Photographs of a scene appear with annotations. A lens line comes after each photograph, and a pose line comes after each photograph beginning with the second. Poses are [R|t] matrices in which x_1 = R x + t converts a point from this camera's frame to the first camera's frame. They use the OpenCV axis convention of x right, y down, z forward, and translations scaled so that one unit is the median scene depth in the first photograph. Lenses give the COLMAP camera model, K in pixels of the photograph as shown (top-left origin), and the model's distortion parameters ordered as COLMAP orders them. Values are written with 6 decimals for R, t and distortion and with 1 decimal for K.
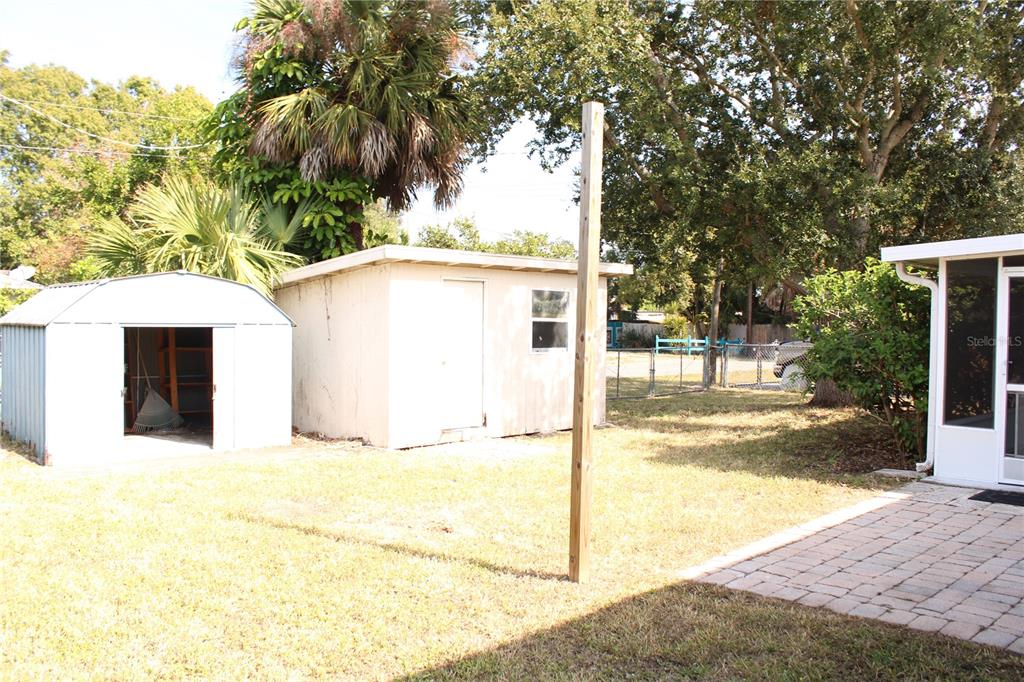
lens RADIAL K [[859.1, 0, 512.0], [0, 859.1, 341.0], [0, 0, 1]] dist [-0.158699, 0.155289]
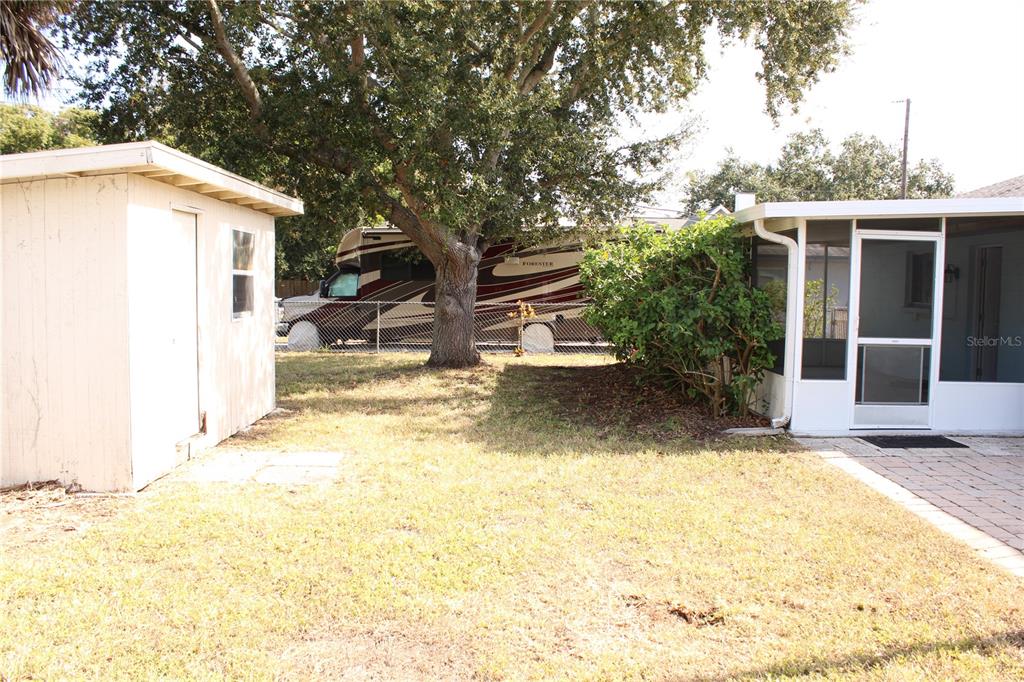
lens RADIAL K [[859.1, 0, 512.0], [0, 859.1, 341.0], [0, 0, 1]] dist [-0.158699, 0.155289]
pose [[0.689043, -0.048459, 0.723099, -0.327680], [0.007850, 0.998203, 0.059415, -0.008211], [-0.724678, -0.035263, 0.688185, 0.371245]]
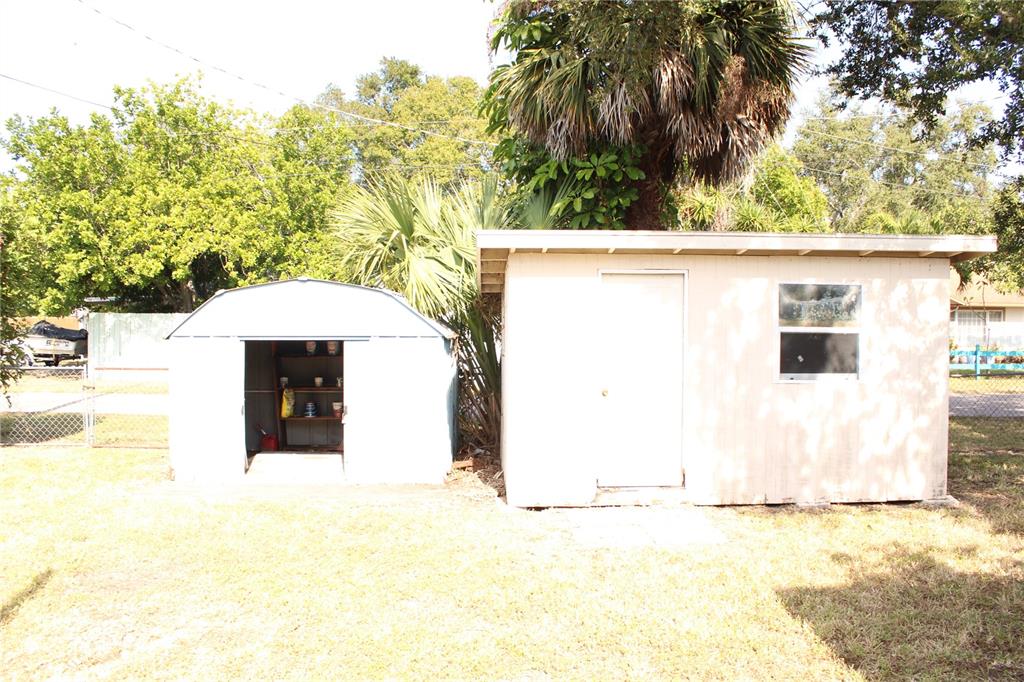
lens RADIAL K [[859.1, 0, 512.0], [0, 859.1, 341.0], [0, 0, 1]] dist [-0.158699, 0.155289]
pose [[0.733336, 0.007220, -0.679828, 0.318723], [-0.009439, 0.999955, 0.000437, -0.015052], [0.679800, 0.006096, 0.733372, 0.402486]]
